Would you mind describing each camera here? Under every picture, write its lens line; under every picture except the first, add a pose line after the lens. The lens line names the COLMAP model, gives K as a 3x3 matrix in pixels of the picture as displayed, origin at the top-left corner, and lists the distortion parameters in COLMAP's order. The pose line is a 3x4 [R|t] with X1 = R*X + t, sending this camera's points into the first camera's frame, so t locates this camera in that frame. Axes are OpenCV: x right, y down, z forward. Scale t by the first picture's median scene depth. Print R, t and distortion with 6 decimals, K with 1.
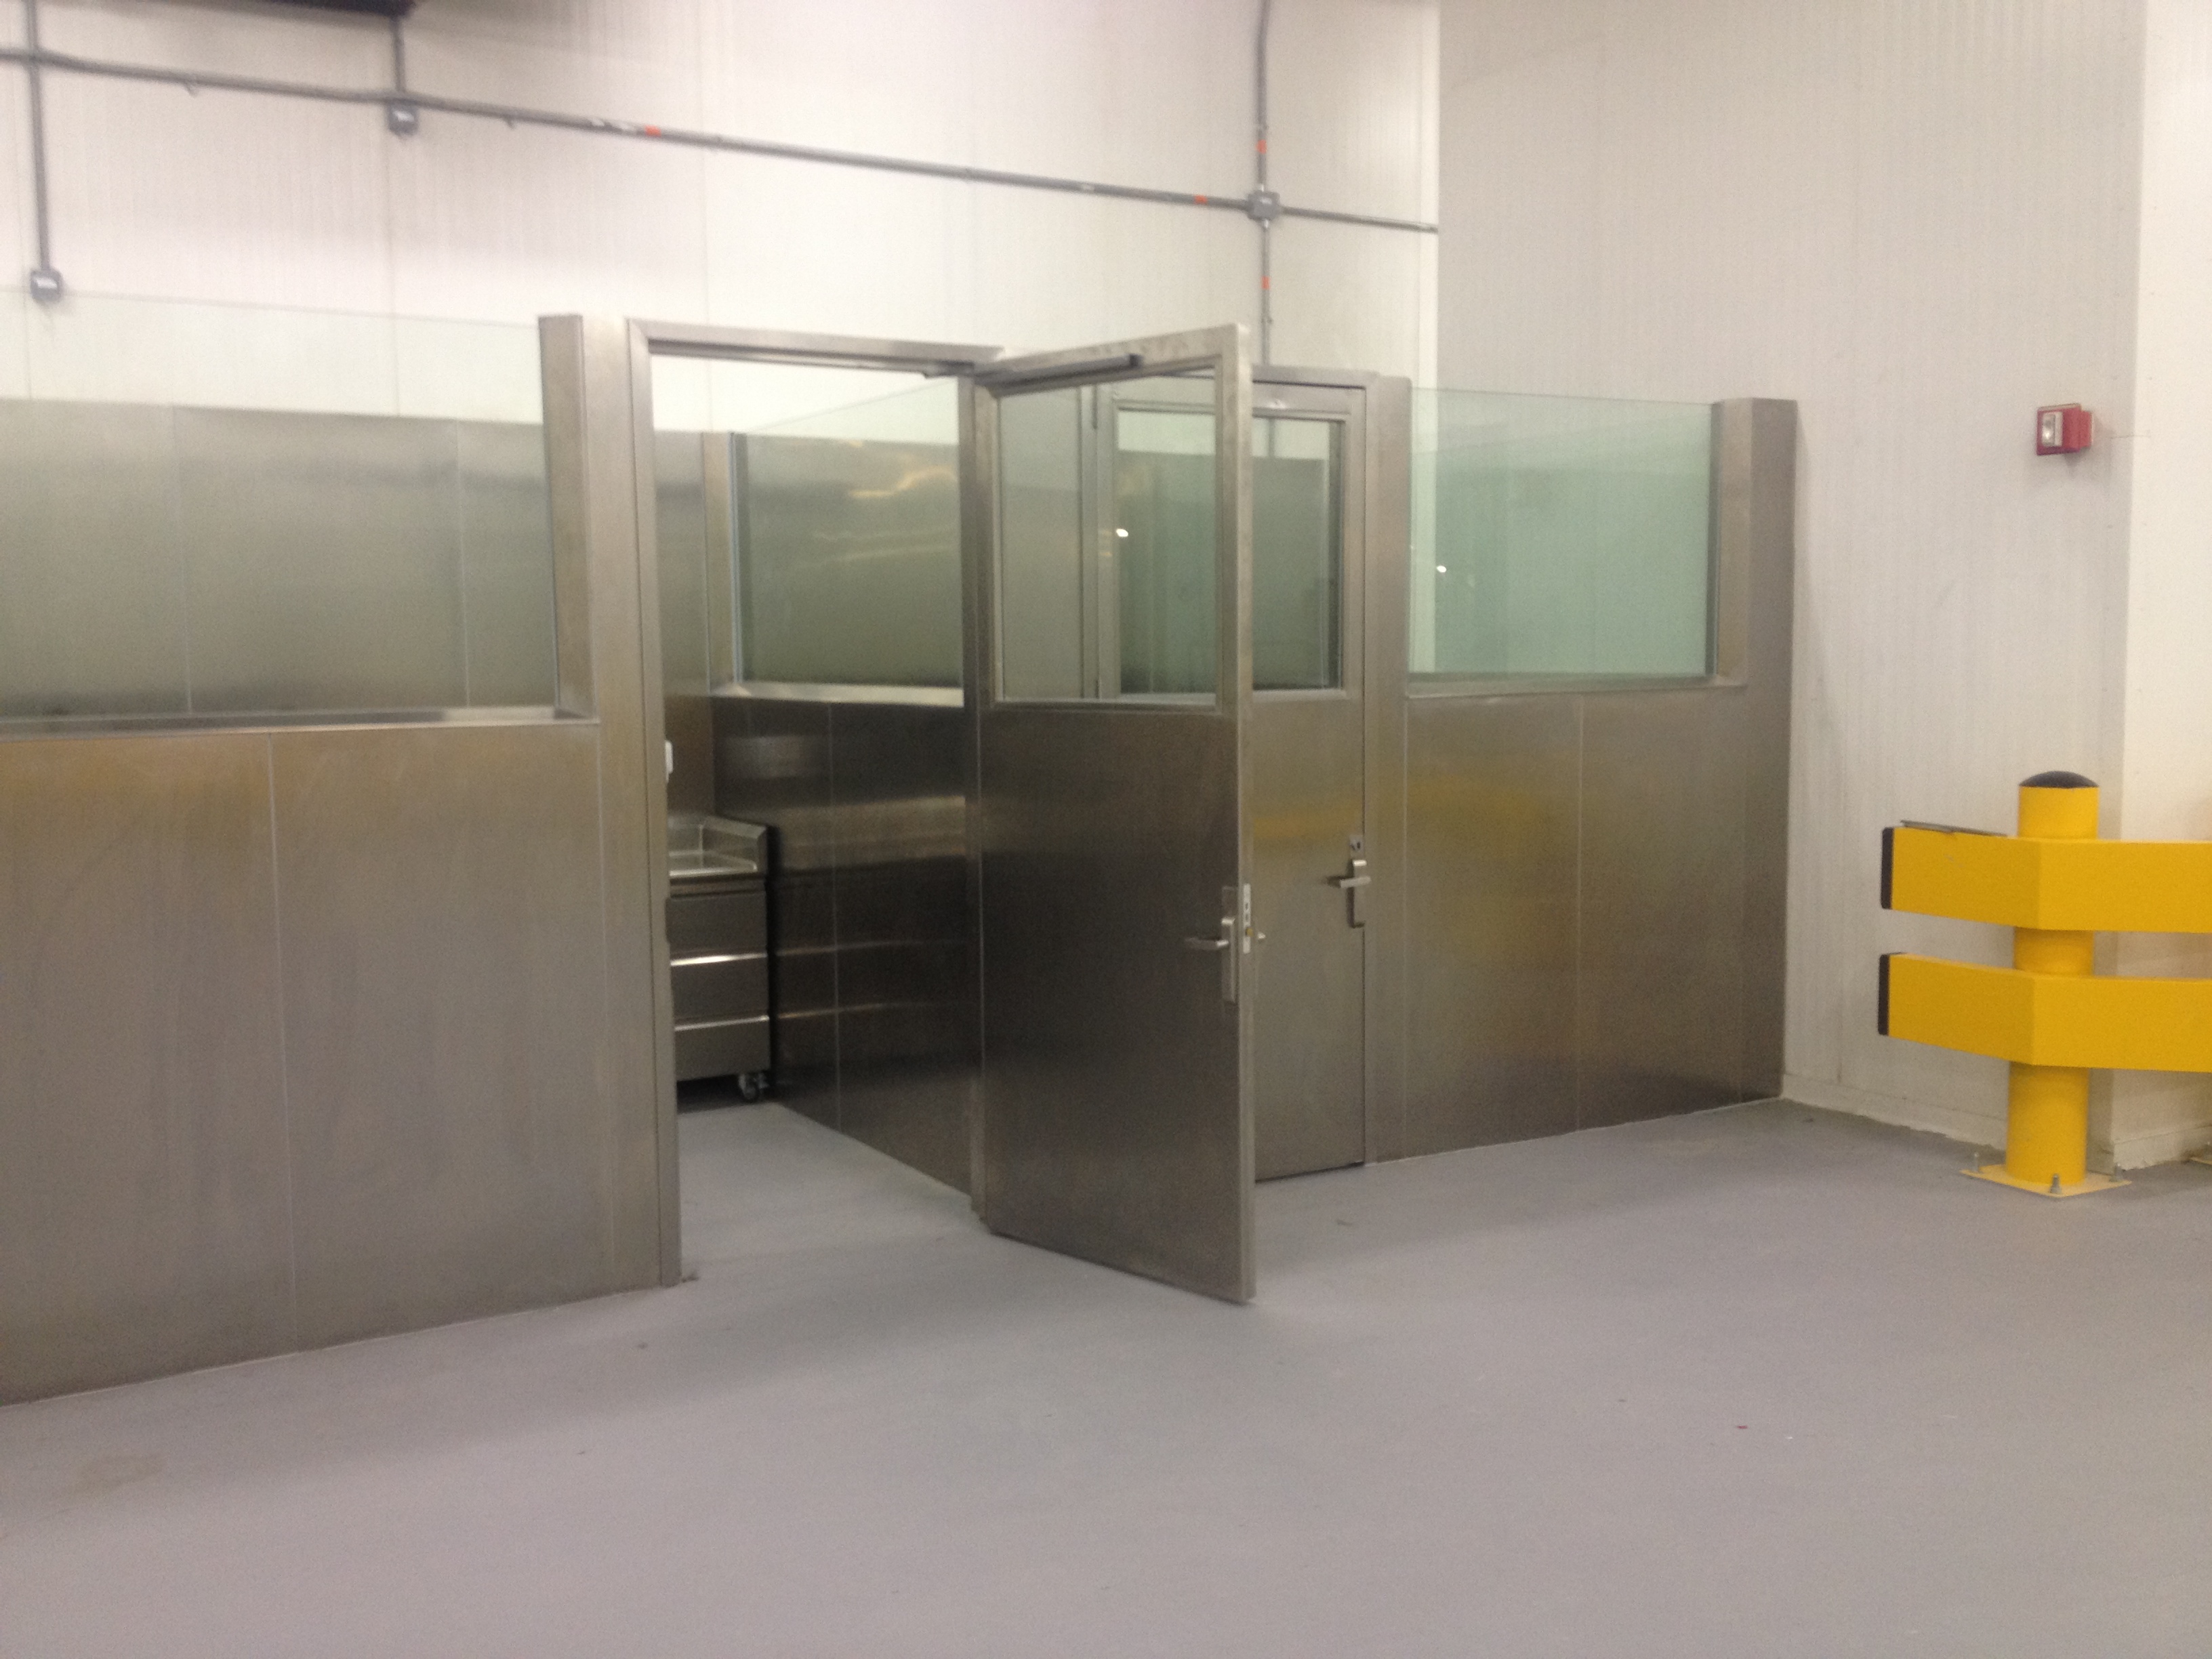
lens RADIAL K [[2089.7, 0, 1082.6], [0, 2089.7, 834.1], [0, 0, 1]] dist [0.117434, -0.204195]
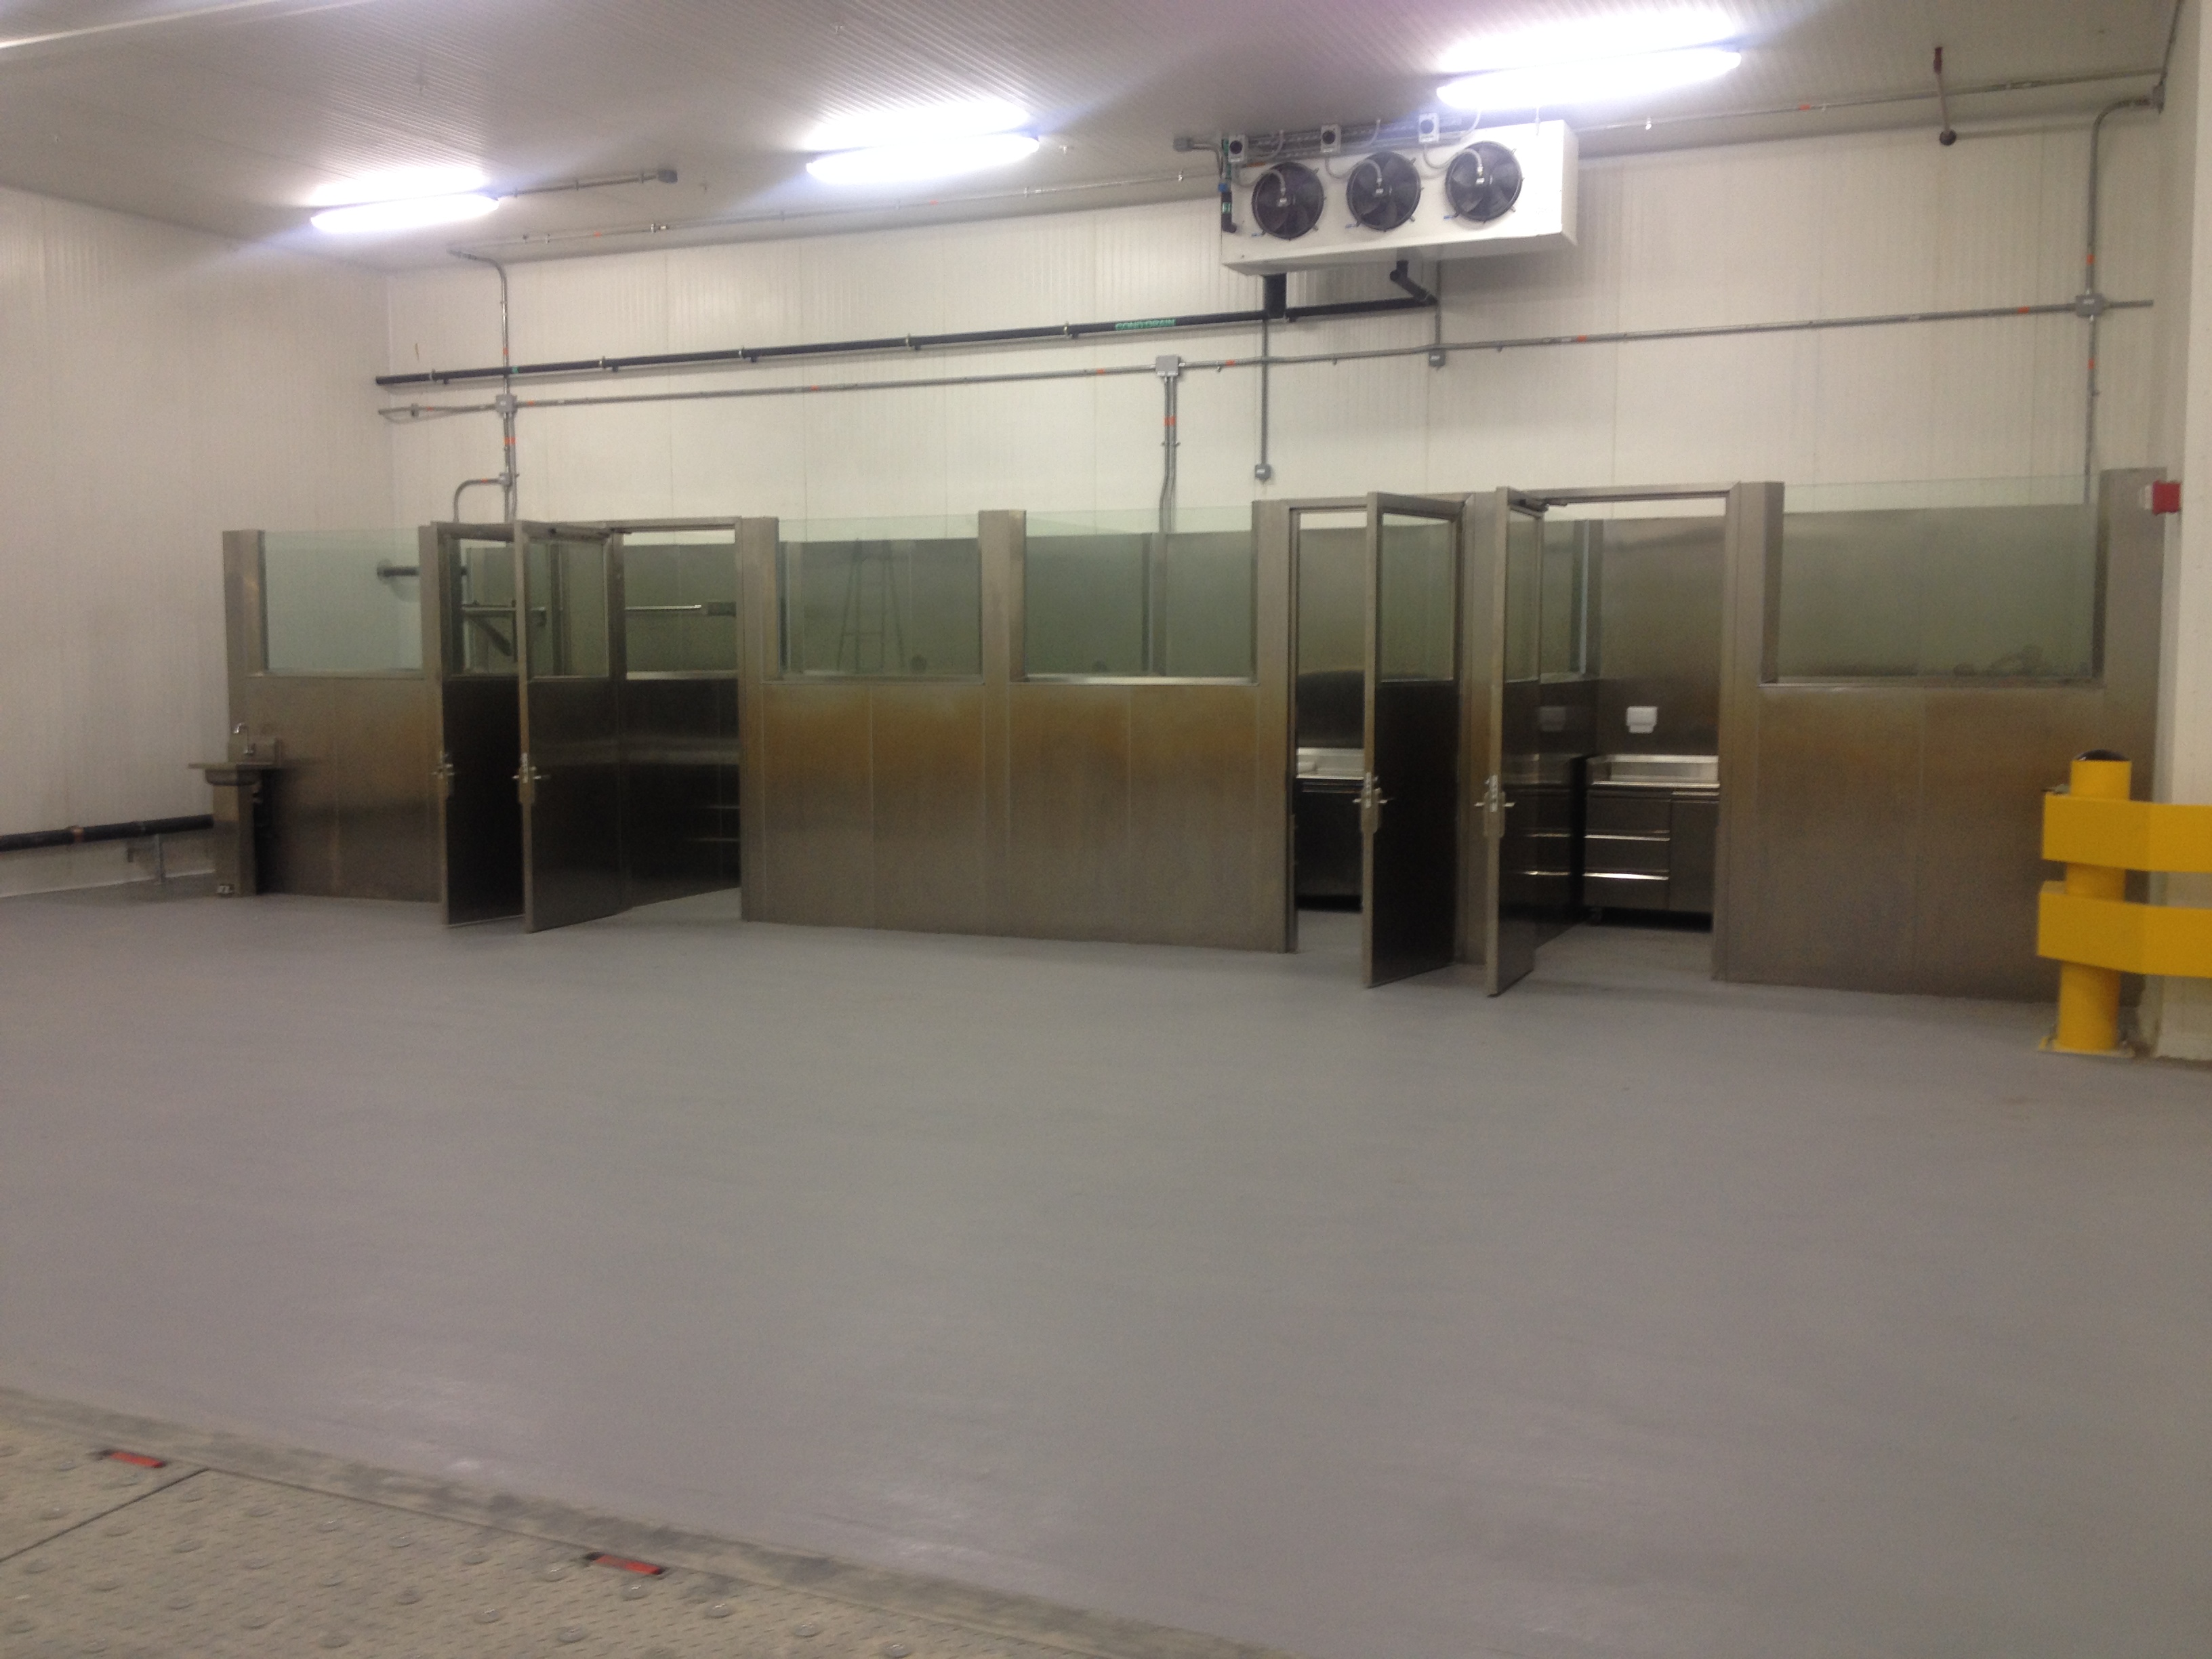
lens RADIAL K [[2089.7, 0, 1082.6], [0, 2089.7, 834.1], [0, 0, 1]] dist [0.117434, -0.204195]
pose [[0.577529, 0.078268, -0.812609, 0.971075], [-0.079140, 0.996073, 0.039692, 0.018355], [0.812525, 0.041387, 0.581455, -0.264983]]
